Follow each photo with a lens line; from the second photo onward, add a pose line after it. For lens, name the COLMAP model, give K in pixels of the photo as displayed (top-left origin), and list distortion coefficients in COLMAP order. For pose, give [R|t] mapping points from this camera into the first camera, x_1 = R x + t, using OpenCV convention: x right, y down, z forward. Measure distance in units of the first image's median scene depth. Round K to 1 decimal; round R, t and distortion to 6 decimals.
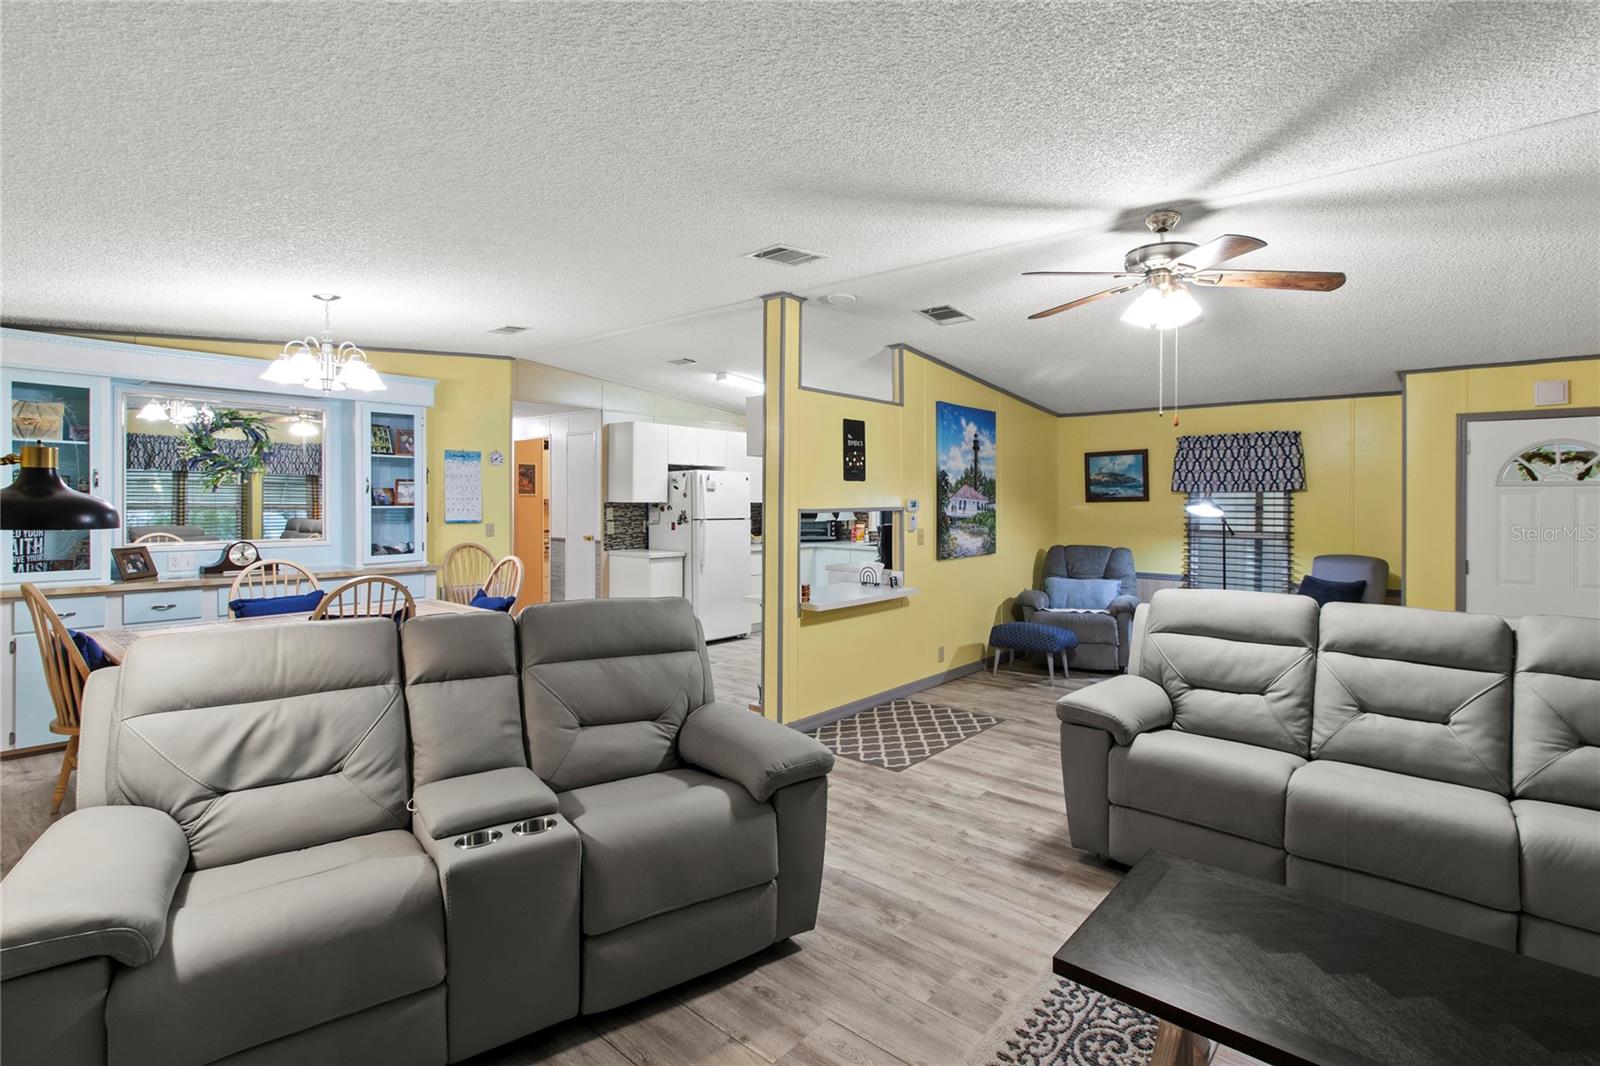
lens RADIAL K [[765.0, 0, 812.2], [0, 765.0, 507.6], [0, 0, 1]] dist [0.003715, -0.000131]
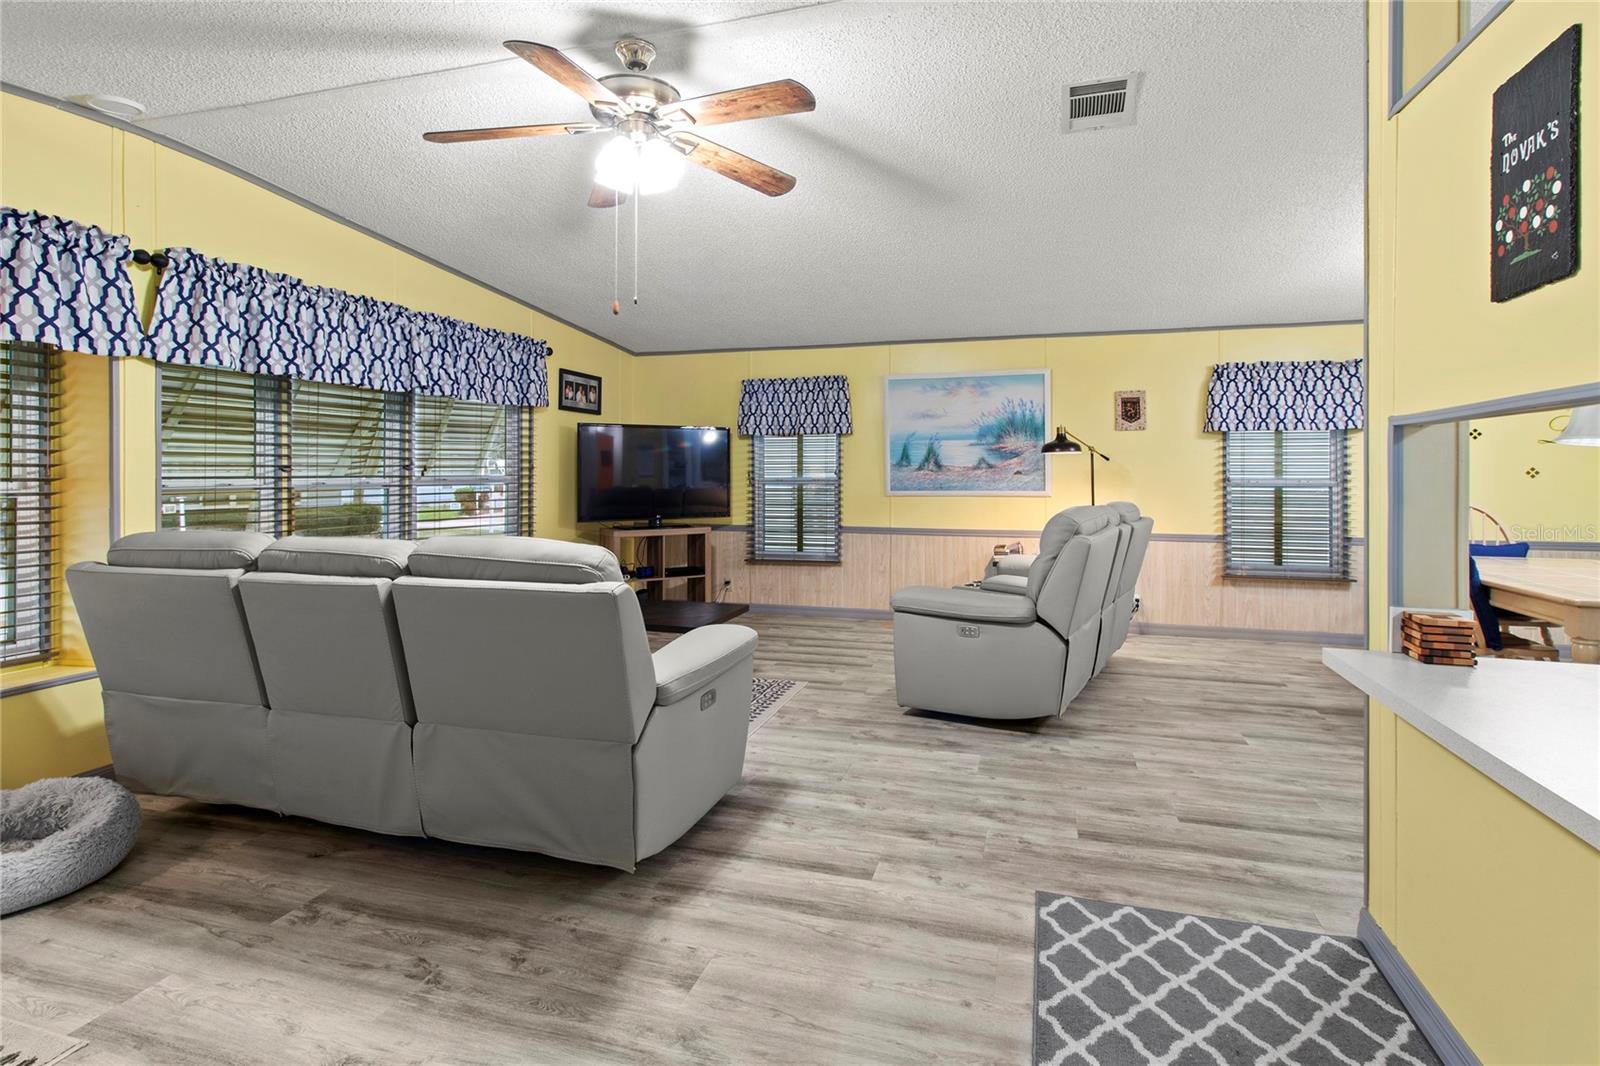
lens RADIAL K [[765.0, 0, 815.6], [0, 765.0, 468.5], [0, 0, 1]] dist [0.003715, -0.000131]
pose [[-0.913107, -0.008055, -0.407641, 0.386703], [-0.010682, 0.999934, 0.004168, 0.028315], [0.407581, 0.008160, -0.913133, 1.140122]]
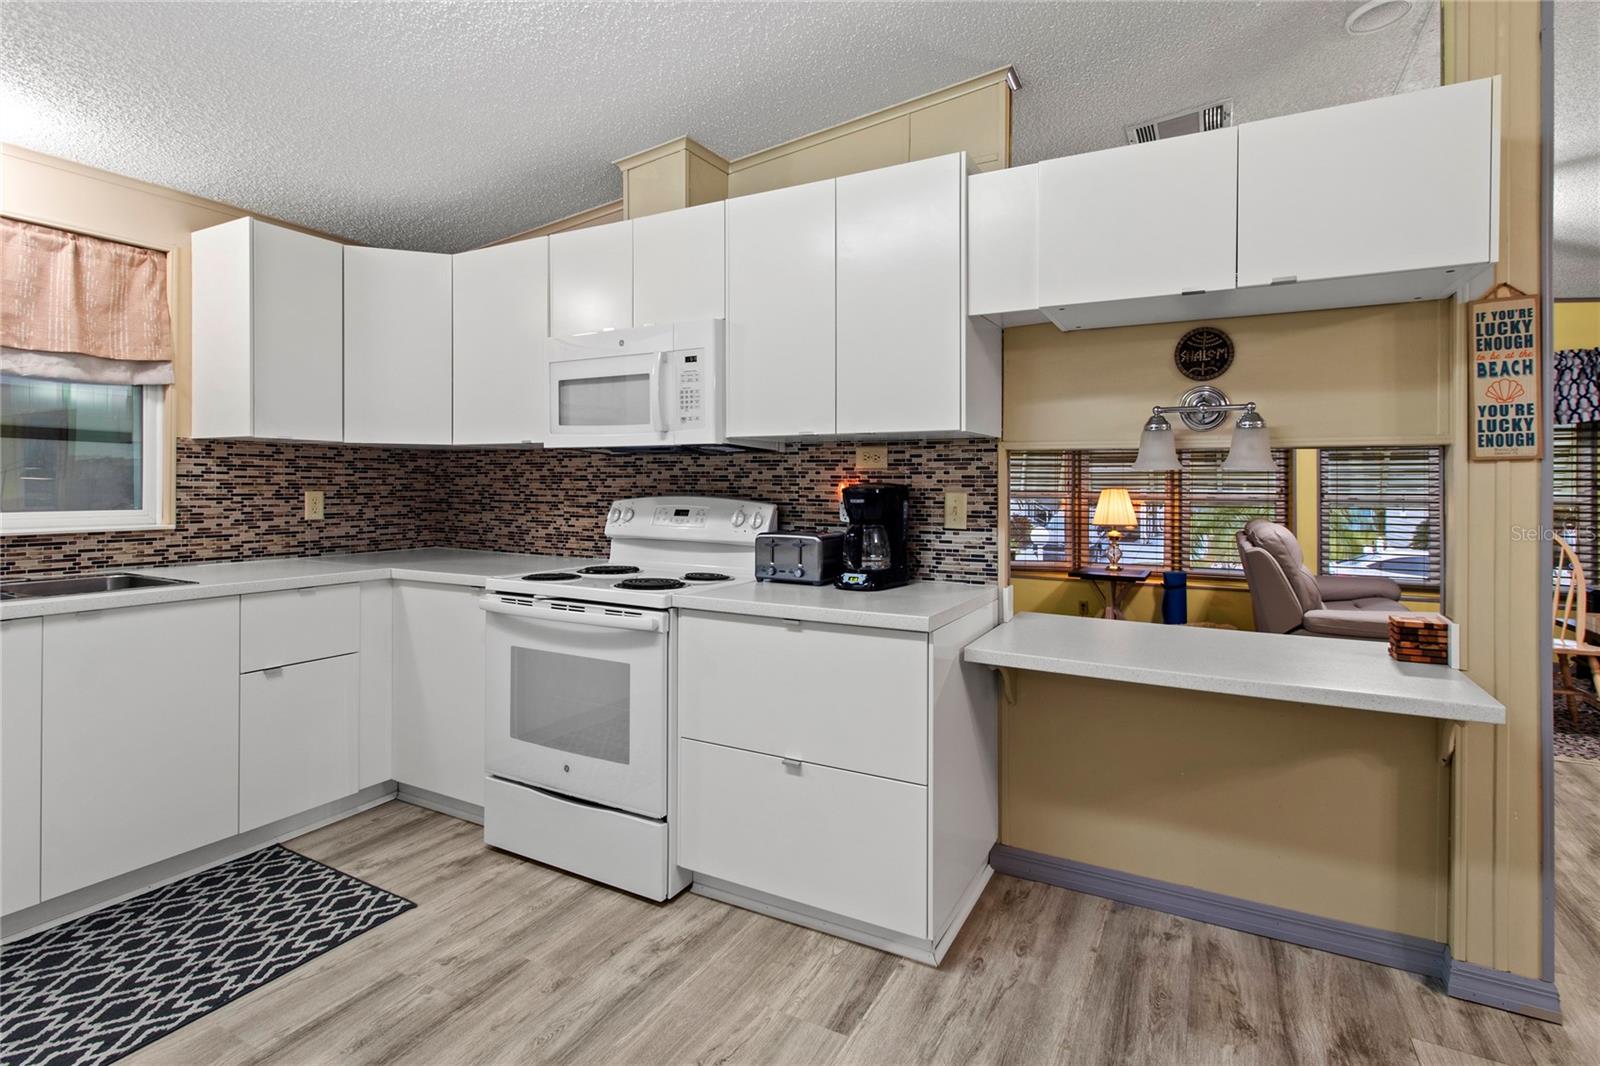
lens RADIAL K [[765.0, 0, 811.4], [0, 765.0, 491.7], [0, 0, 1]] dist [0.003715, -0.000131]
pose [[-0.219624, -0.012409, 0.975506, -0.321138], [0.003760, 0.999901, 0.013566, 0.023460], [-0.975577, 0.006647, -0.219556, 1.321727]]
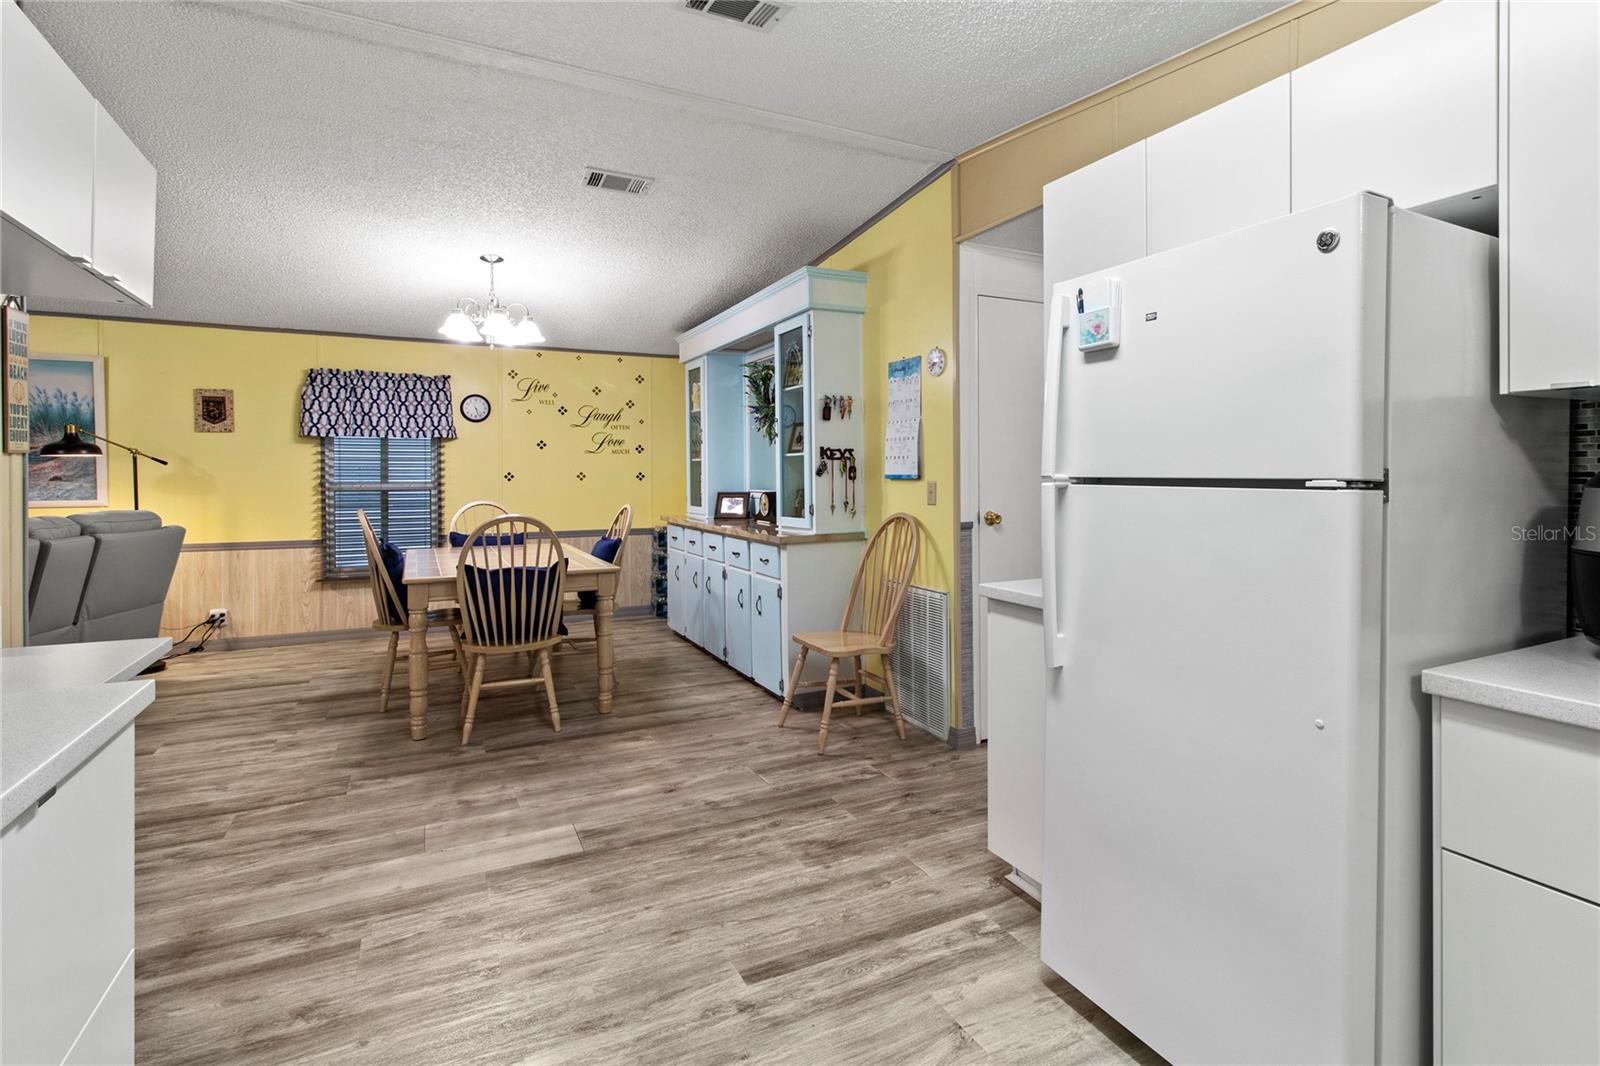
lens RADIAL K [[765.0, 0, 824.0], [0, 765.0, 480.0], [0, 0, 1]] dist [0.003715, -0.000131]
pose [[-0.369674, 0.003482, -0.929155, 0.166598], [-0.009947, 0.999921, 0.007705, 0.020989], [0.929108, 0.012091, -0.369610, 1.473399]]
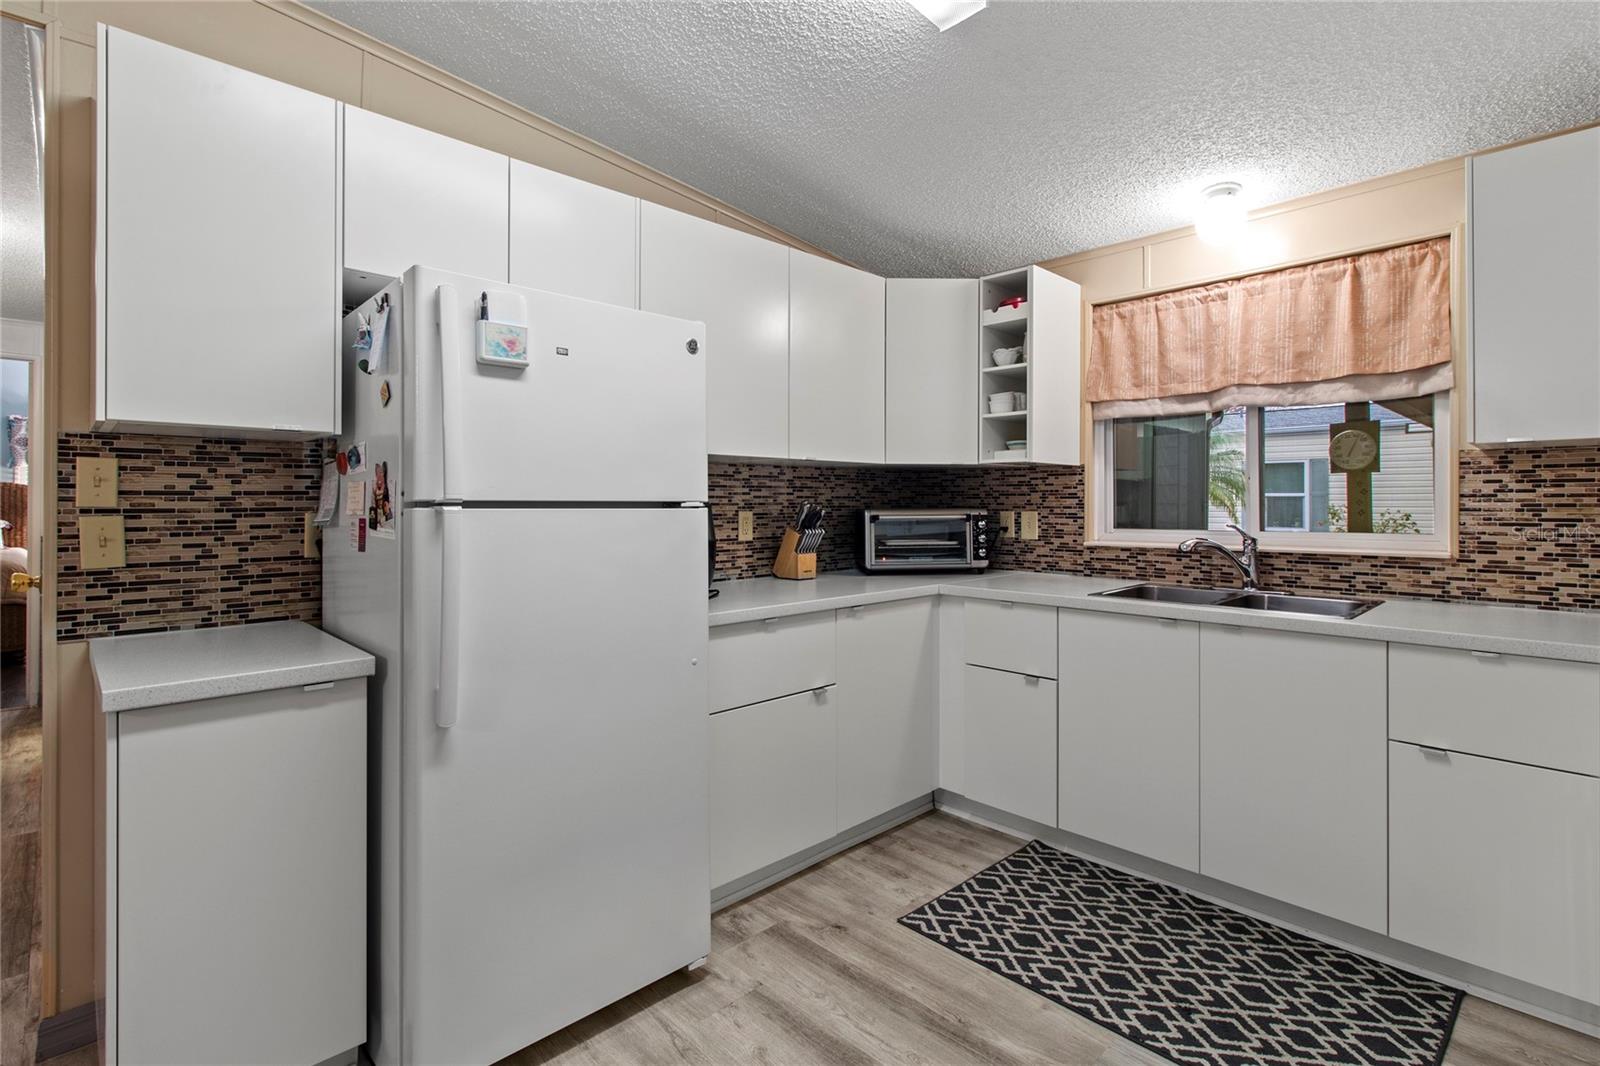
lens RADIAL K [[765.0, 0, 817.6], [0, 765.0, 501.2], [0, 0, 1]] dist [0.003715, -0.000131]
pose [[0.997404, -0.003958, -0.071906, -0.035494], [0.002971, 0.999900, -0.013820, 0.026372], [0.071954, 0.013571, 0.997316, 1.154424]]
